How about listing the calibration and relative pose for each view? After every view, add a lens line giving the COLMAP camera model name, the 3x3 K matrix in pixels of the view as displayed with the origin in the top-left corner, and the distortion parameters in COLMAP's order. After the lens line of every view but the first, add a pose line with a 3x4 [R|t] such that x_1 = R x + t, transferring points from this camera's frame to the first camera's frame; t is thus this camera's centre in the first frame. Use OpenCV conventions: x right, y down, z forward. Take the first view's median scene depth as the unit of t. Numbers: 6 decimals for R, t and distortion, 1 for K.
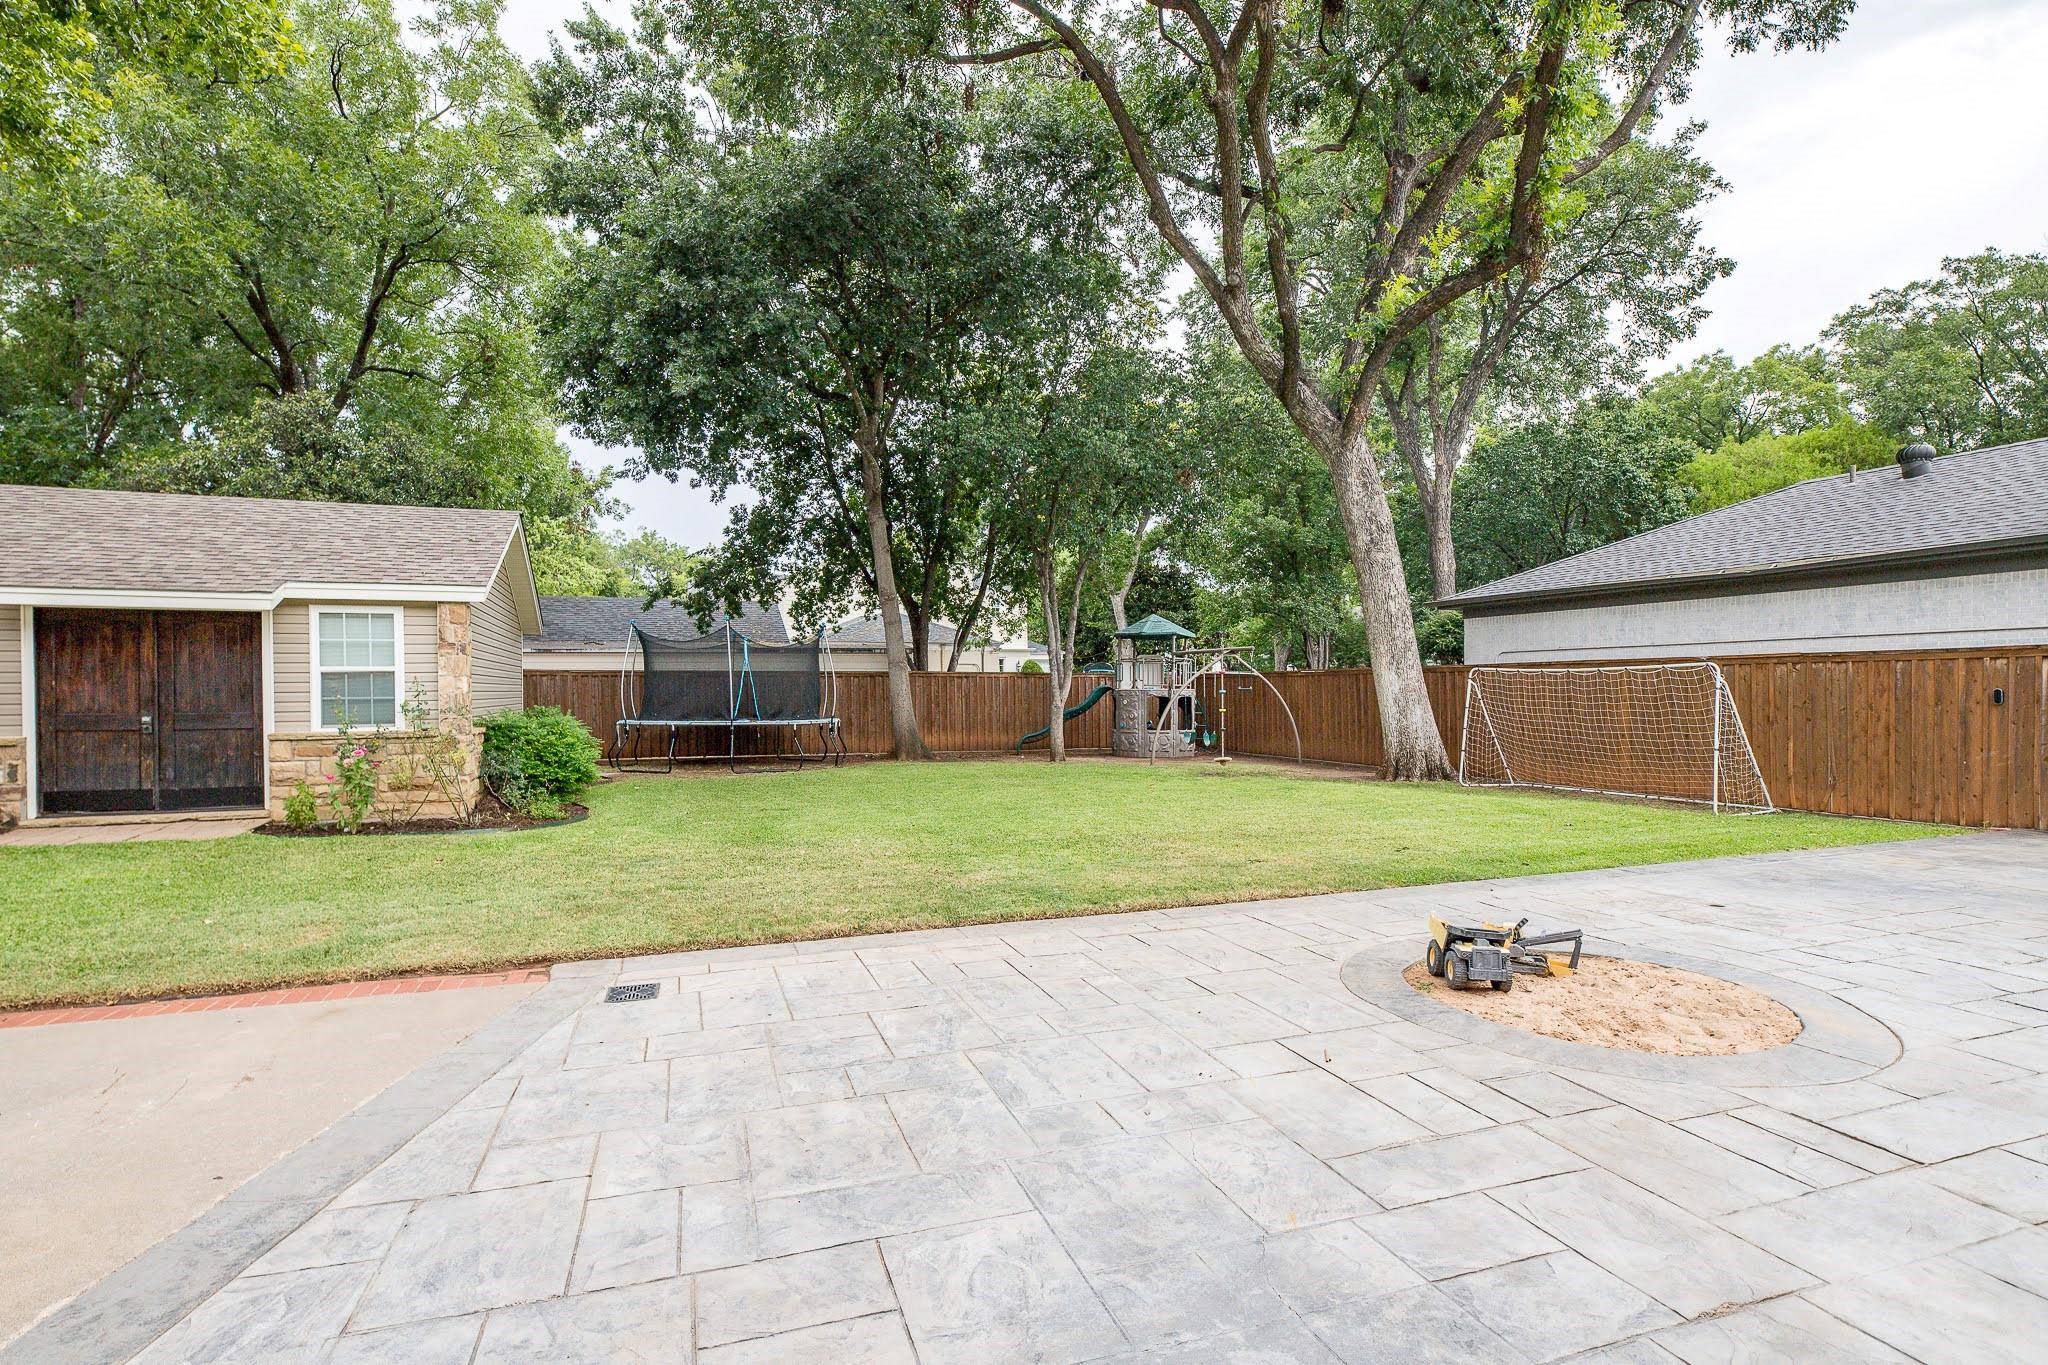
lens RADIAL K [[975.3, 0, 1018.4], [0, 975.3, 695.4], [0, 0, 1]] dist [0.001940, -0.001356]
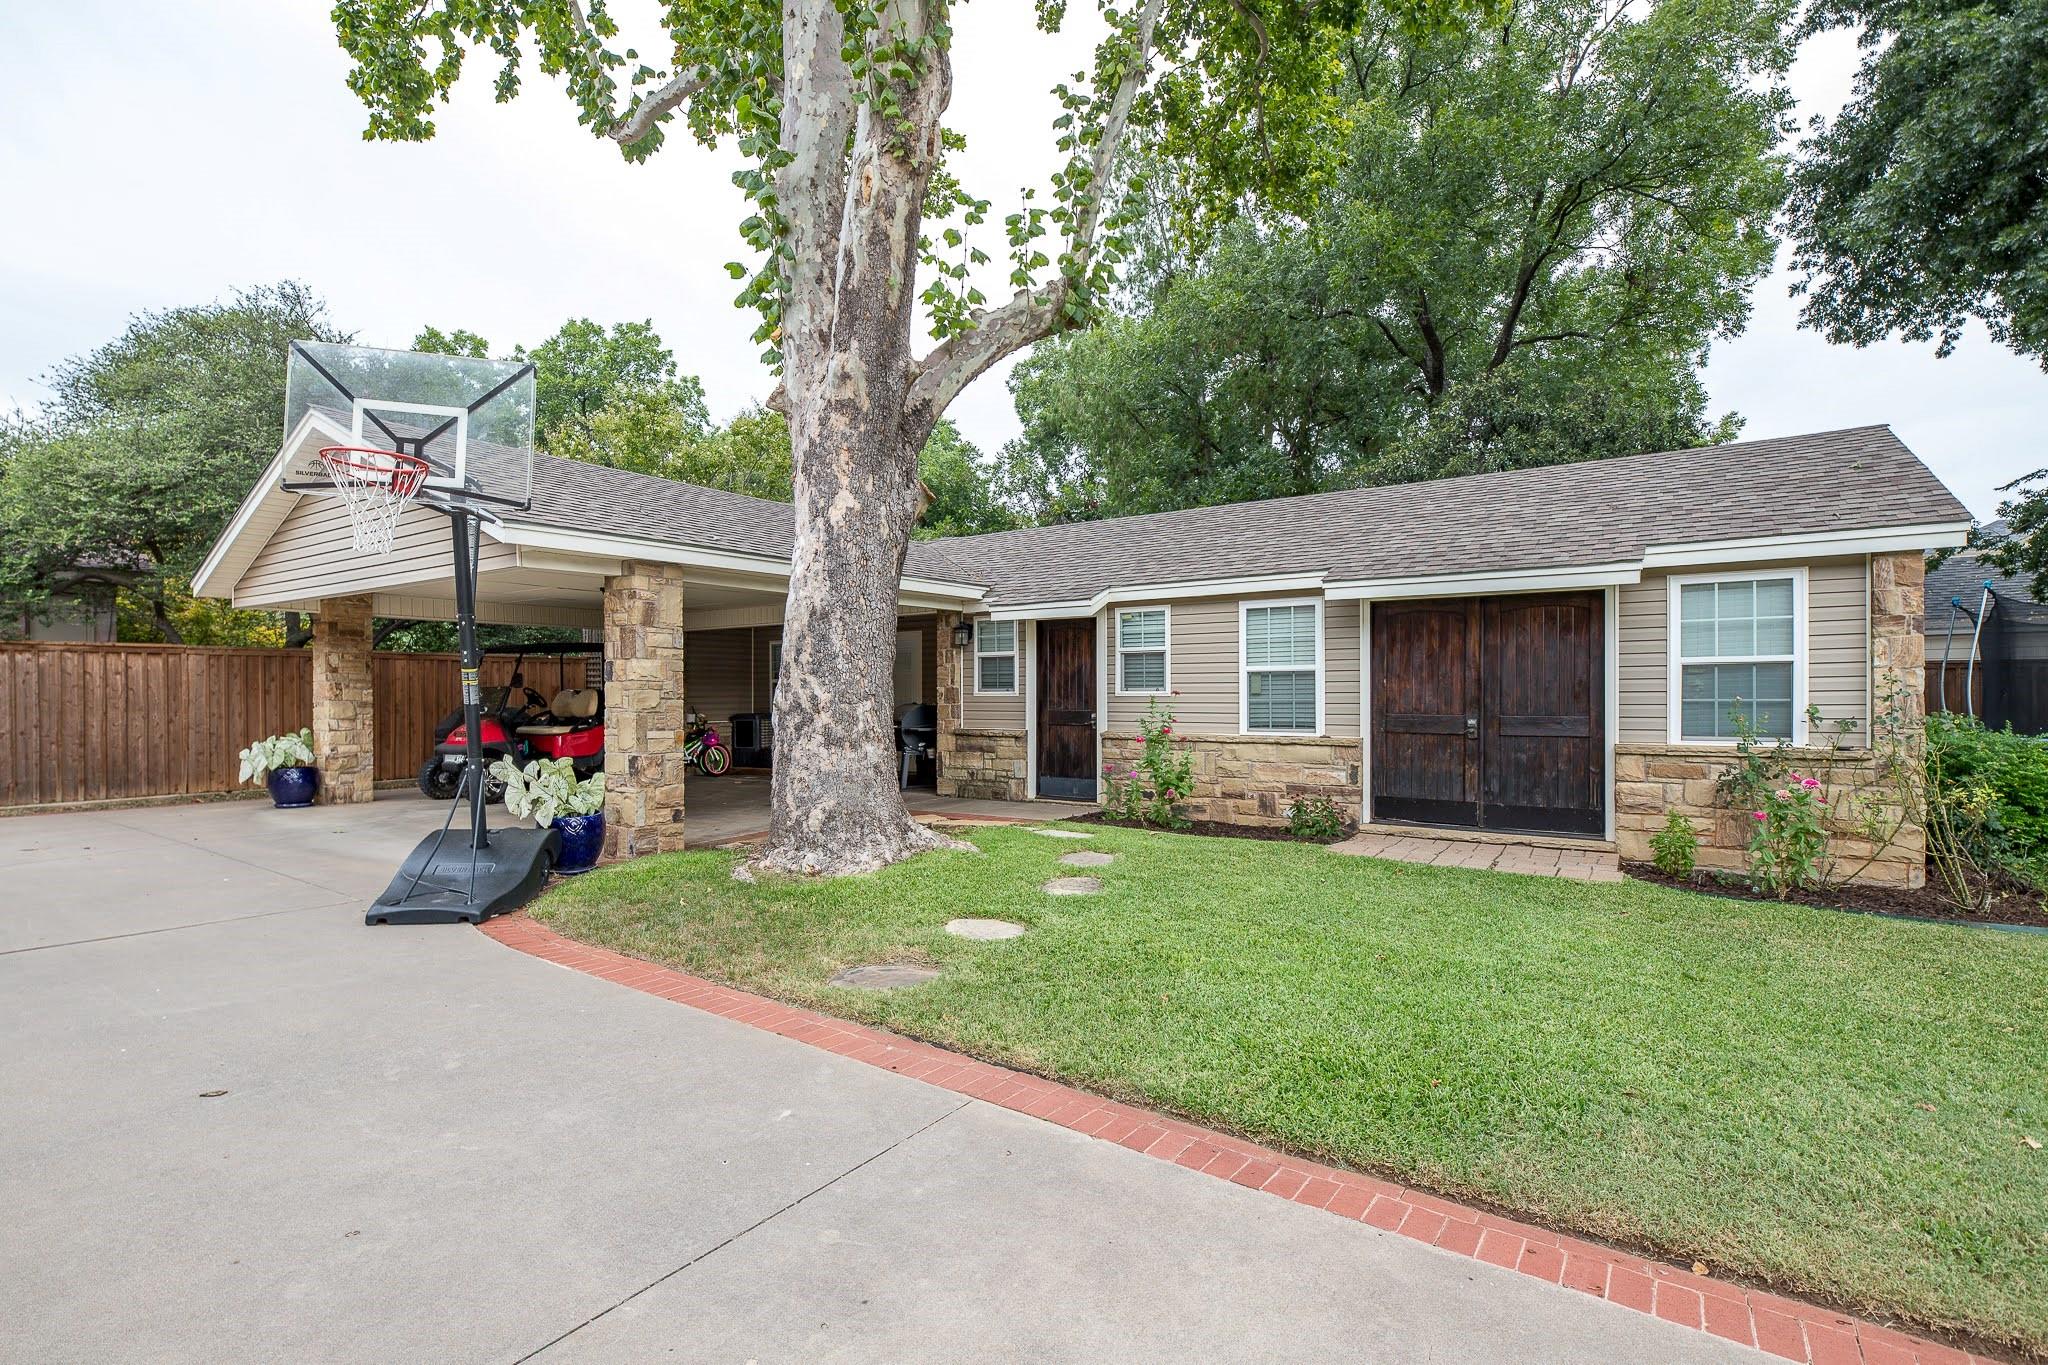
lens RADIAL K [[975.3, 0, 1027.7], [0, 975.3, 684.3], [0, 0, 1]] dist [0.001940, -0.001356]
pose [[0.586429, -0.003315, -0.809994, -0.412580], [-0.005395, 0.999953, -0.007999, -0.000265], [0.809983, 0.009061, 0.586384, 0.162294]]
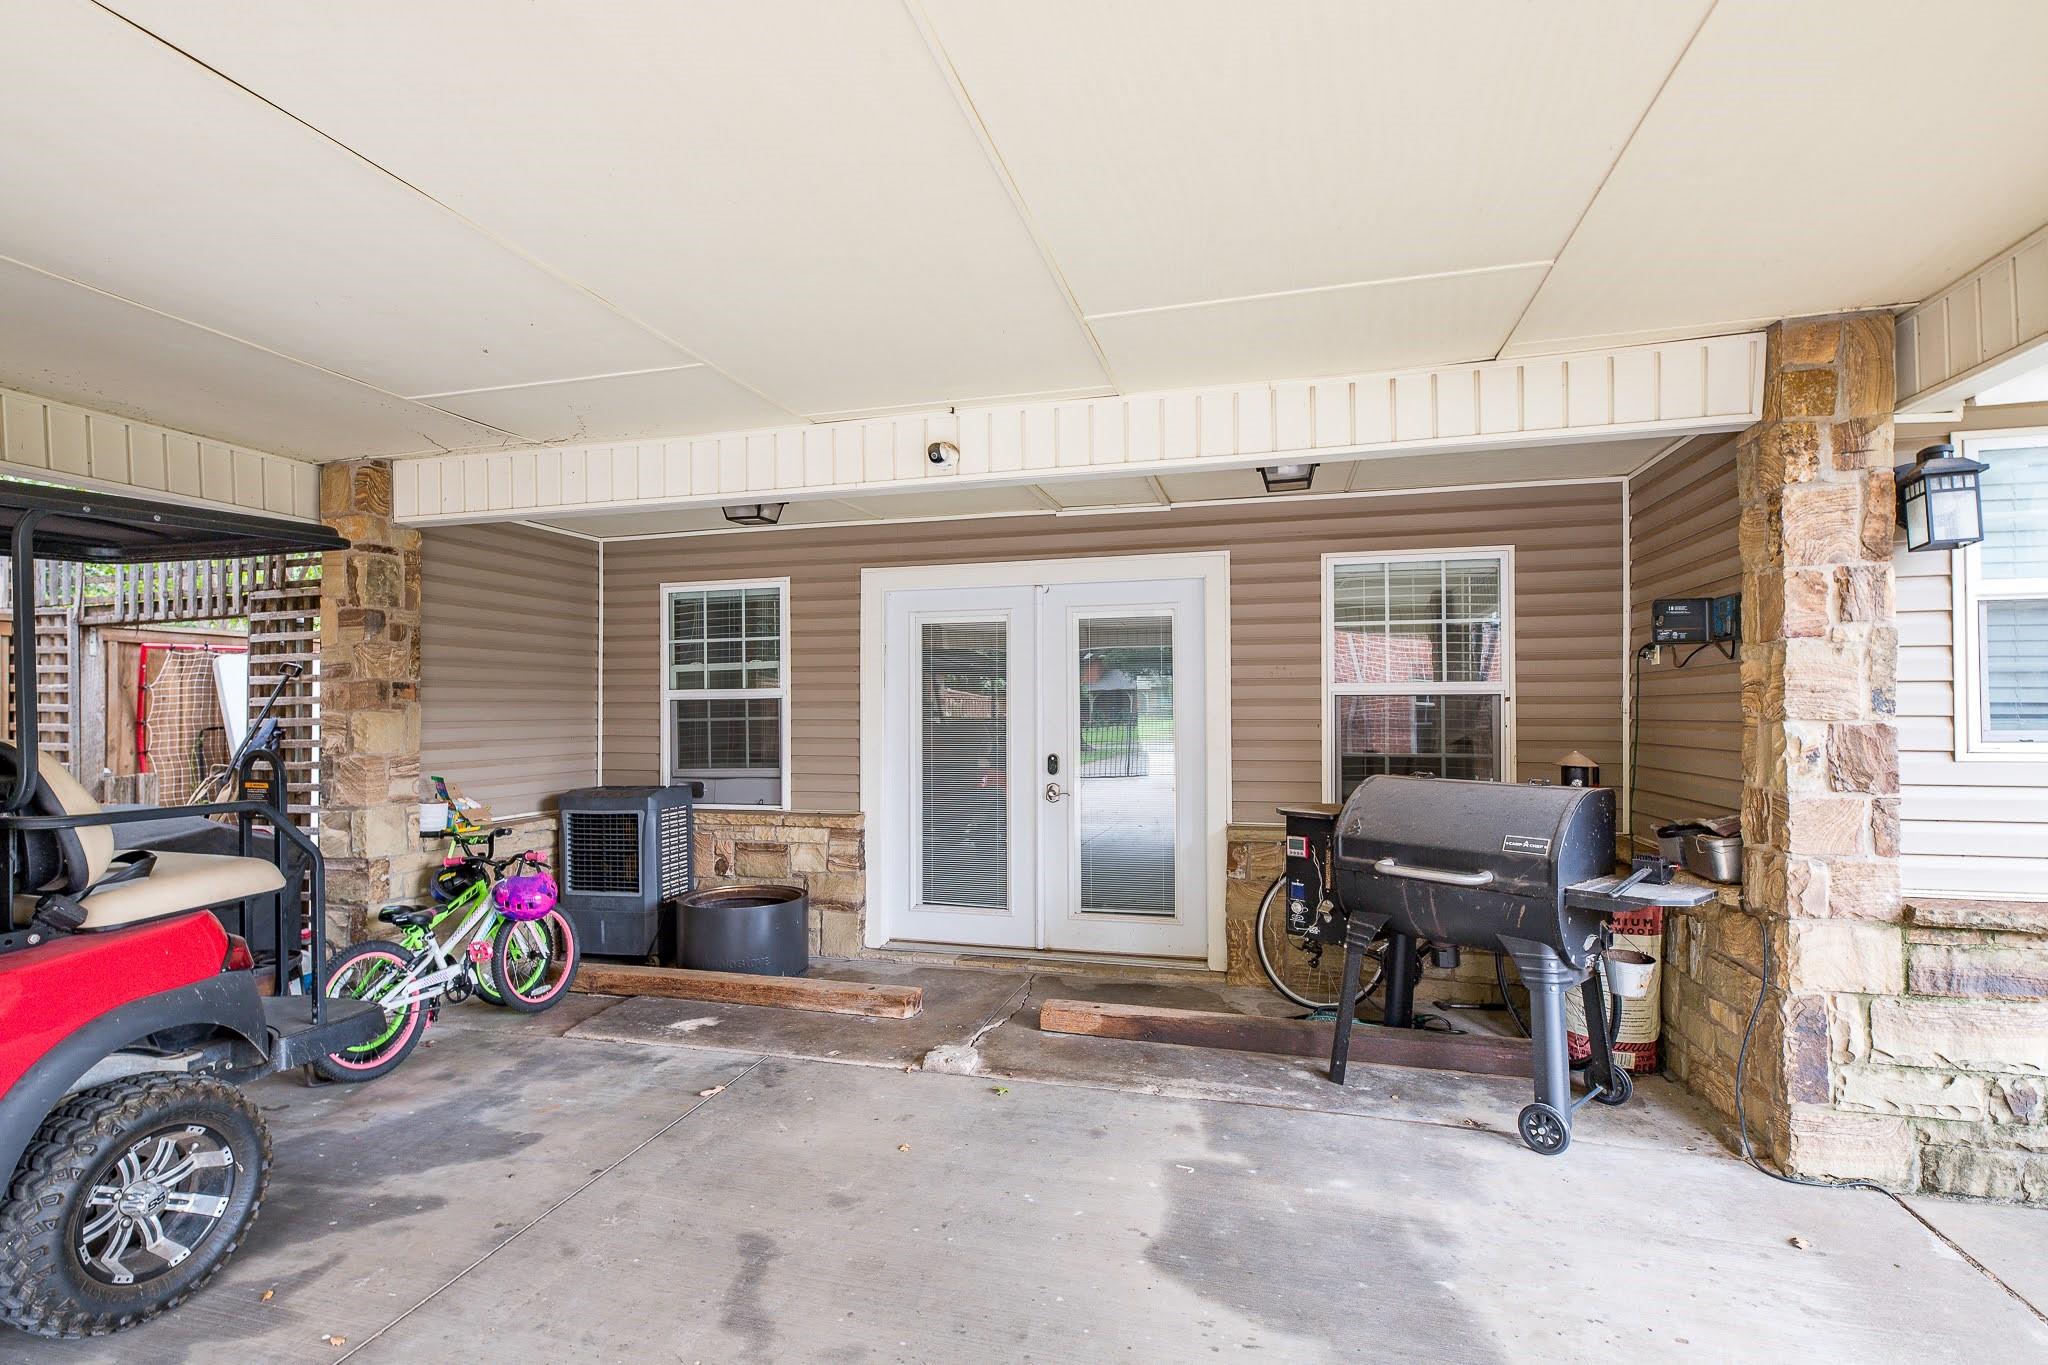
lens RADIAL K [[975.3, 0, 1021.4], [0, 975.3, 696.9], [0, 0, 1]] dist [0.001940, -0.001356]
pose [[0.824746, -0.006202, -0.565469, -0.809296], [-0.011211, 0.999564, -0.027314, -0.001468], [0.565392, 0.028866, 0.824317, 0.253837]]
